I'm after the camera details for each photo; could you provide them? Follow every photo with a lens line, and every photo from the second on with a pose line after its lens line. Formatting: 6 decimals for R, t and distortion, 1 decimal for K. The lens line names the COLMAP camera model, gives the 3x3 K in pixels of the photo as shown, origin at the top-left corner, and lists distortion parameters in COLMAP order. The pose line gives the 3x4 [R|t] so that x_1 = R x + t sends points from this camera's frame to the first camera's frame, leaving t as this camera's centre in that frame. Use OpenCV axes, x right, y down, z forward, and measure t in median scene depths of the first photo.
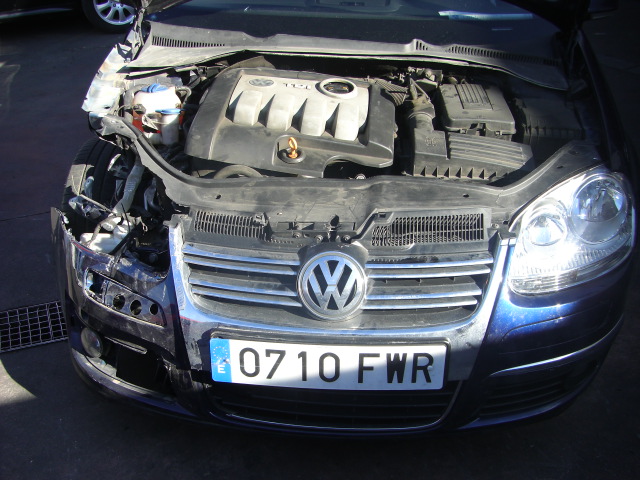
lens RADIAL K [[712.4, 0, 297.4], [0, 712.4, 294.9], [0, 0, 1]] dist [-0.170645, 0.074483]
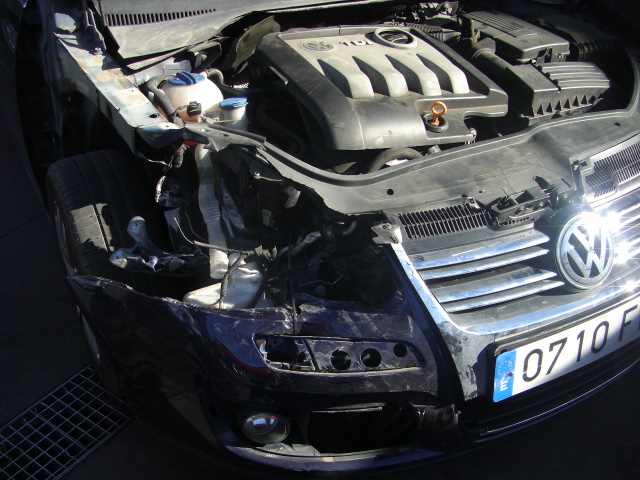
lens RADIAL K [[712.4, 0, 297.4], [0, 712.4, 294.9], [0, 0, 1]] dist [-0.170645, 0.074483]
pose [[0.840167, -0.329919, 0.430434, -0.634189], [0.299083, 0.943941, 0.139730, -0.186880], [-0.452404, 0.011339, 0.891741, 0.366156]]
